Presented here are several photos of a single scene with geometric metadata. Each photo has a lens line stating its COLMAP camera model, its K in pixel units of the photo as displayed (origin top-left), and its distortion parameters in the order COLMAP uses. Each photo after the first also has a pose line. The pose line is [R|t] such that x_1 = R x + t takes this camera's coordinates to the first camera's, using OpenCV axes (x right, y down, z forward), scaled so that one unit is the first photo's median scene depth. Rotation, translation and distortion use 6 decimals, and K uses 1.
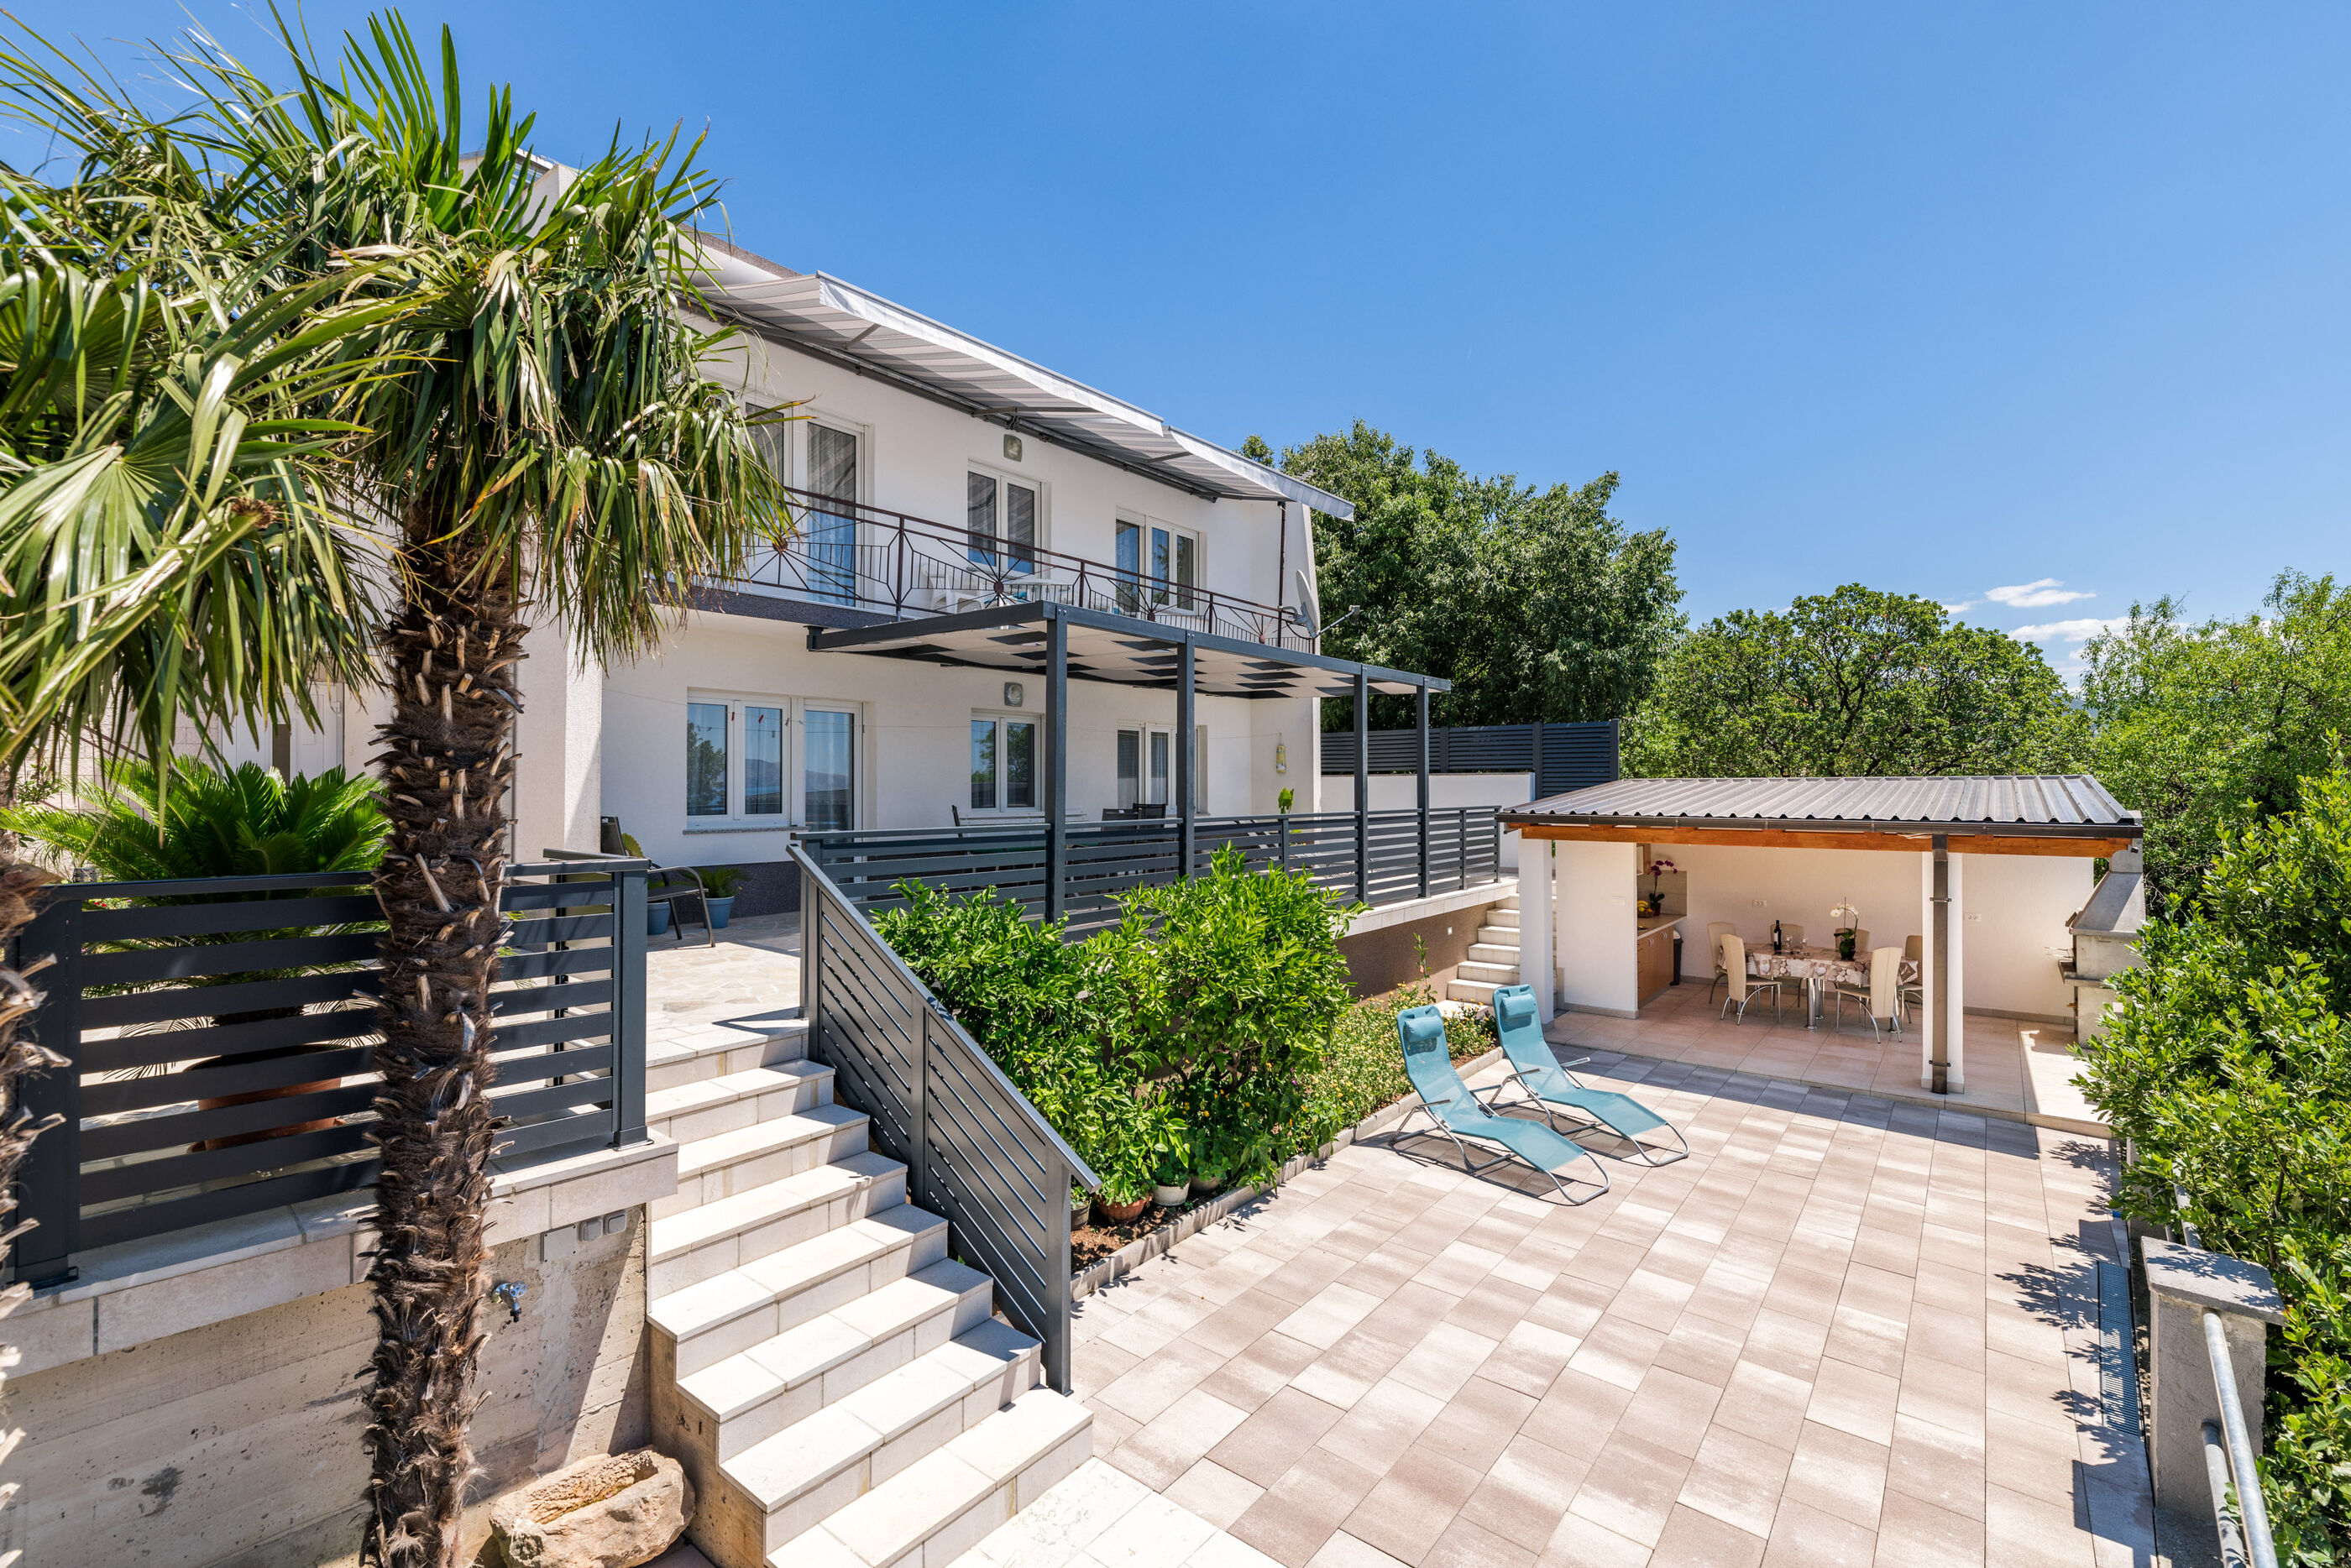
lens RADIAL K [[1002.6, 0, 1175.5], [0, 1002.6, 784.0], [0, 0, 1]] dist [-0.011431, -0.000166]
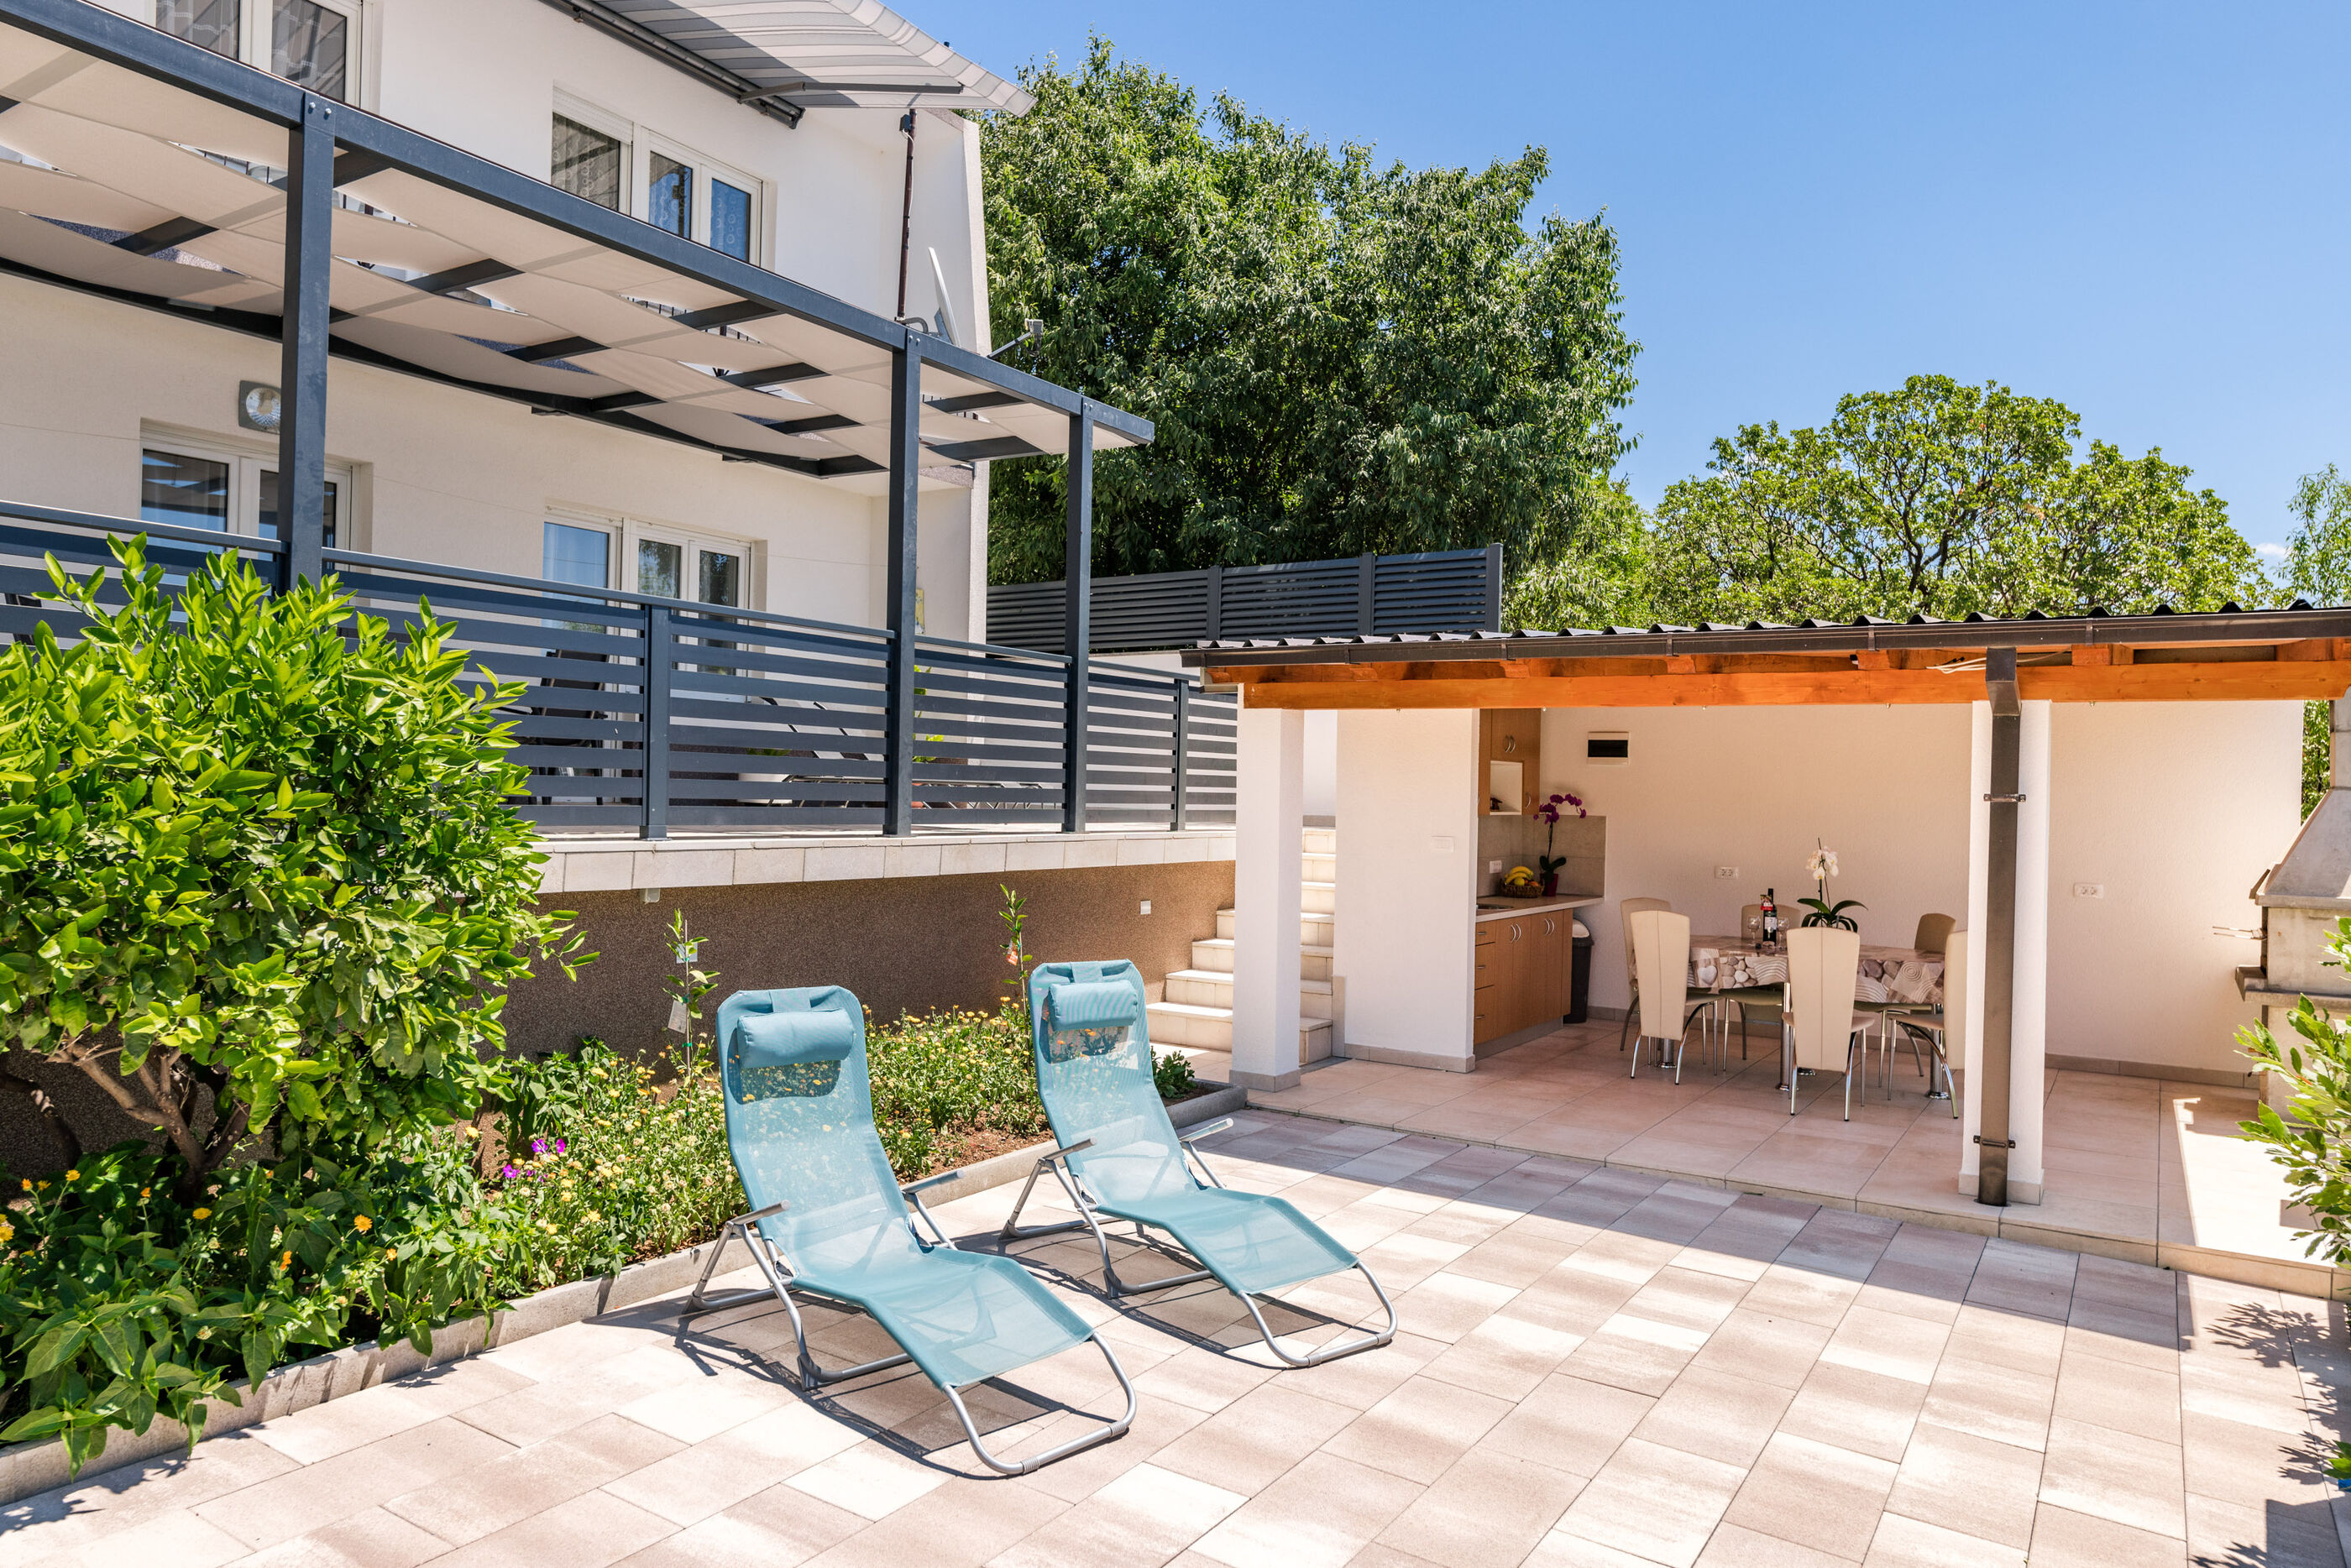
lens RADIAL K [[1498.0, 0, 1175.5], [0, 1498.0, 784.0], [0, 0, 1]] dist [0.002364, 0.000698]
pose [[0.994275, 0.026465, 0.103523, 0.297238], [-0.026219, 0.999649, -0.003736, 0.121551], [-0.103586, 0.001000, 0.994620, 0.324706]]
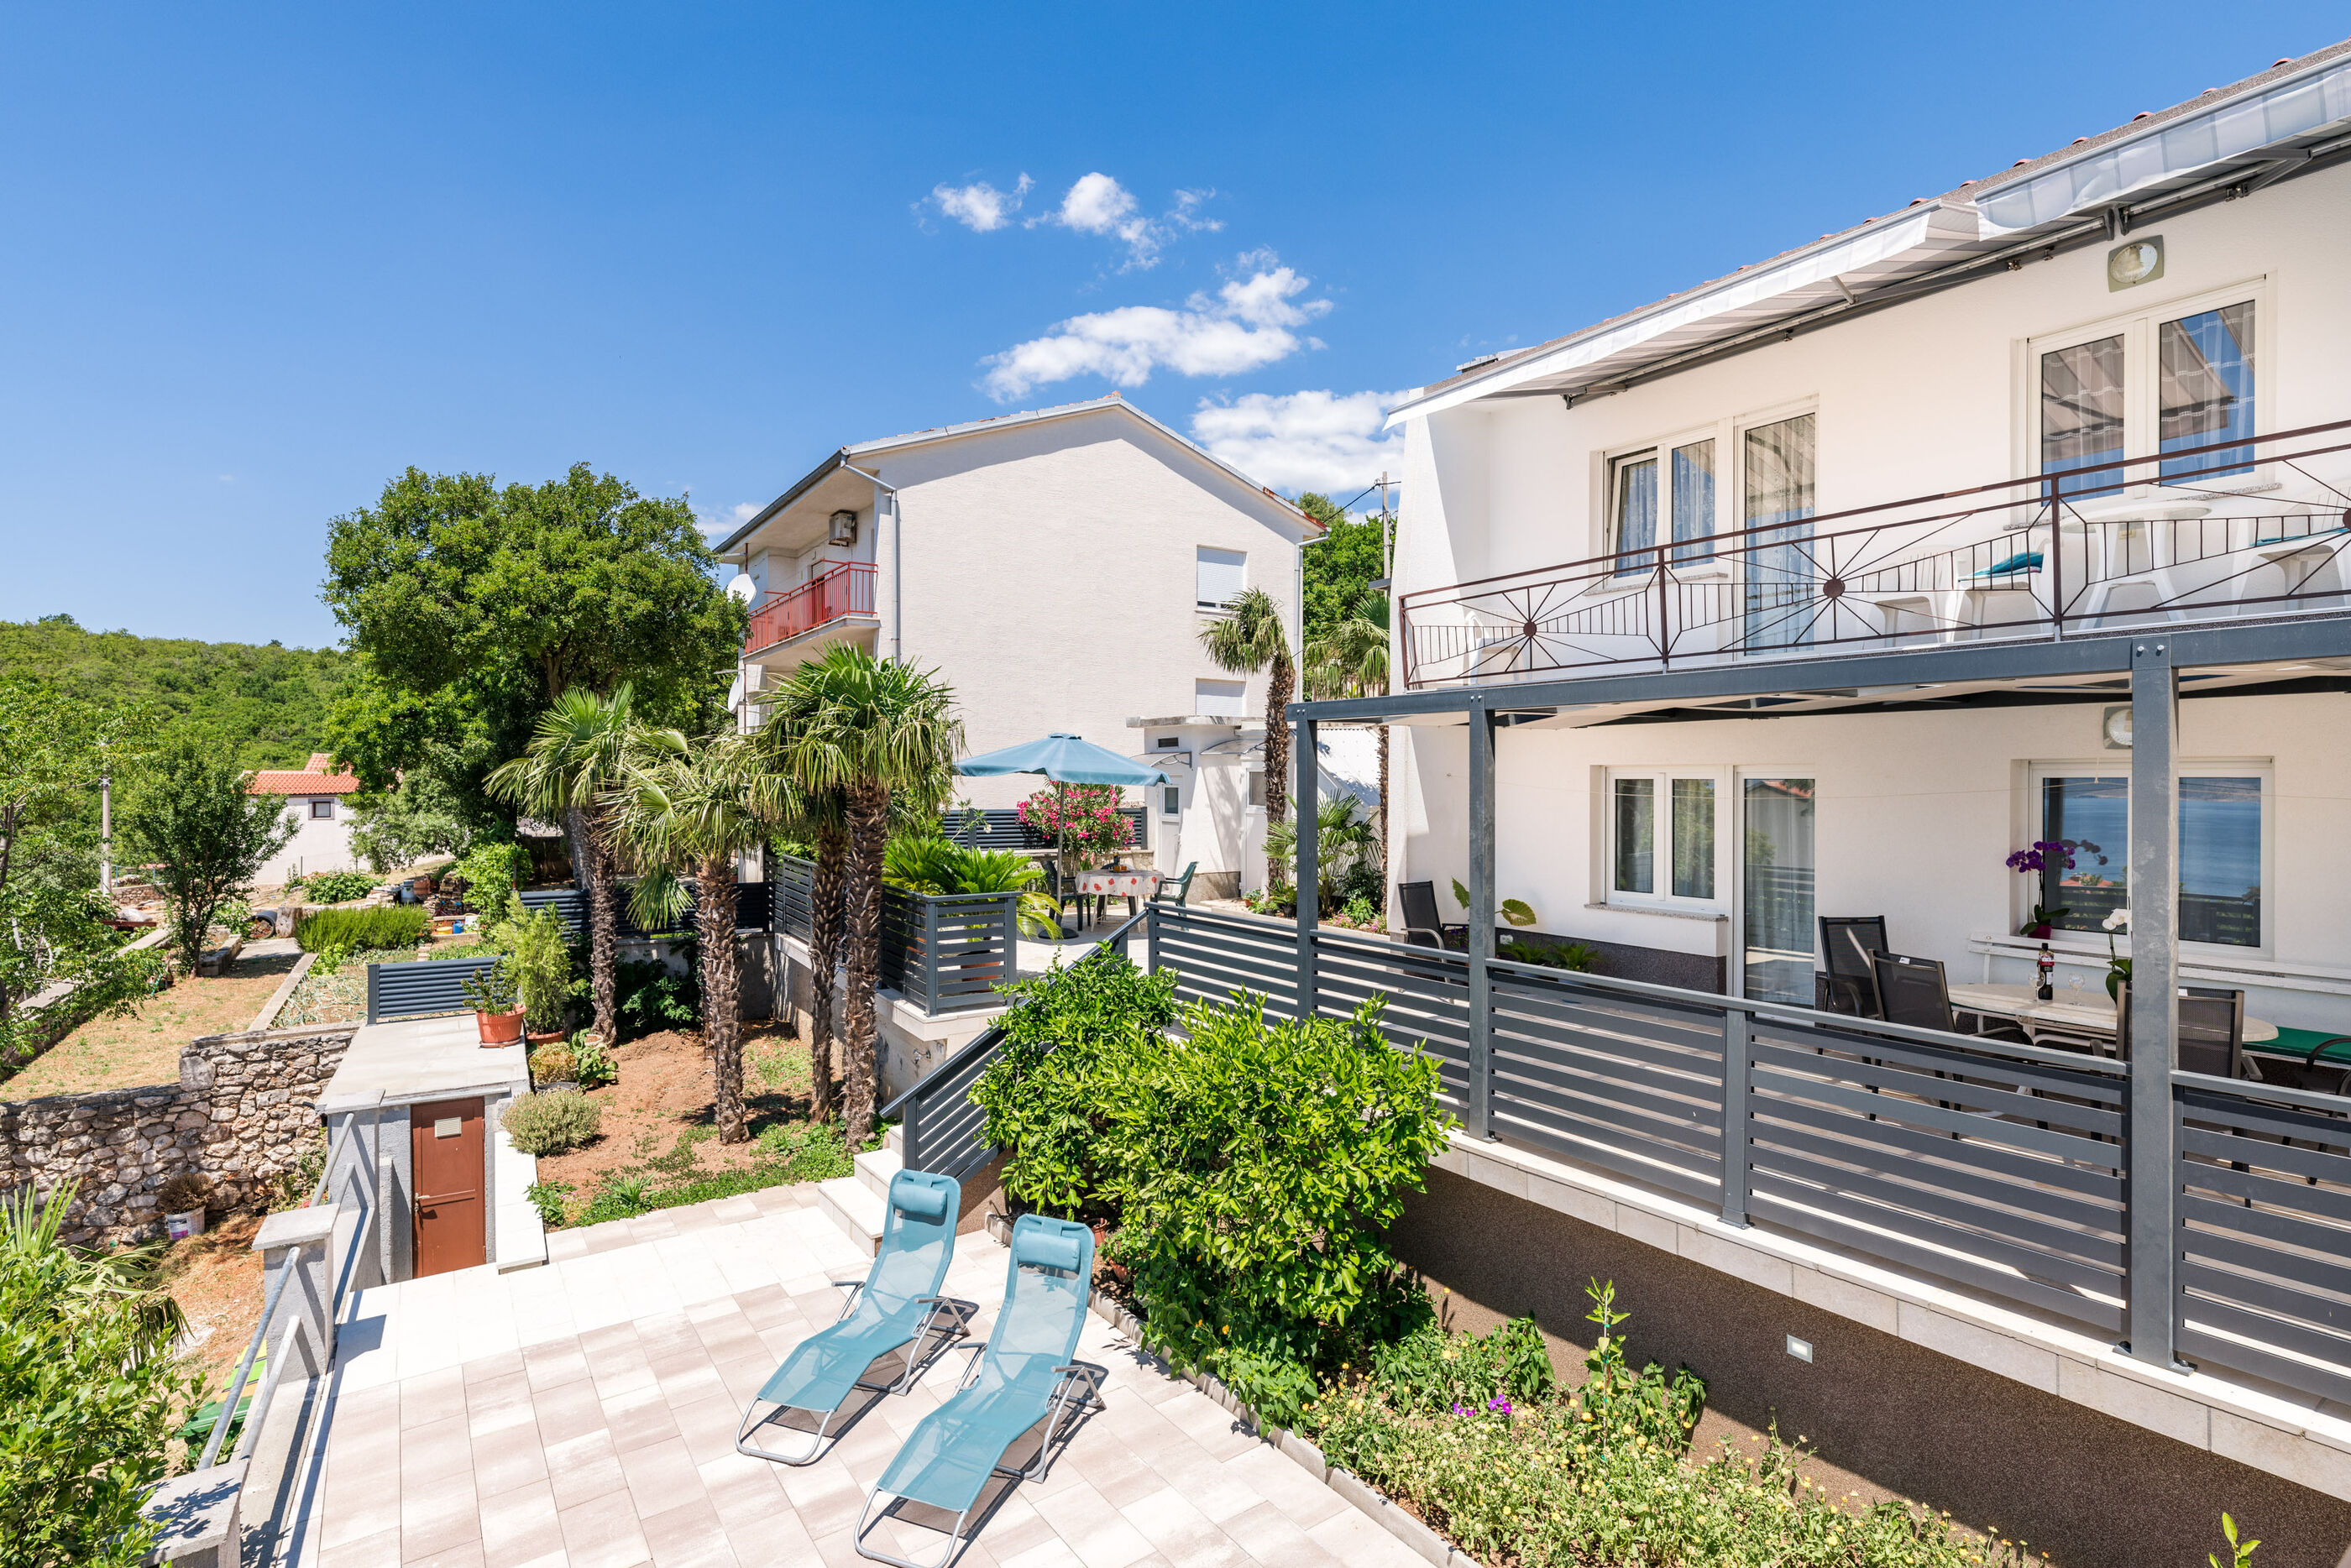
lens RADIAL K [[1135.6, 0, 1175.5], [0, 1135.6, 784.0], [0, 0, 1]] dist [-0.000865, -0.000130]
pose [[-0.280278, -0.000879, -0.959919, 0.974137], [-0.004446, 0.999990, 0.000383, -0.100015], [0.959909, 0.004375, -0.280279, 1.187432]]
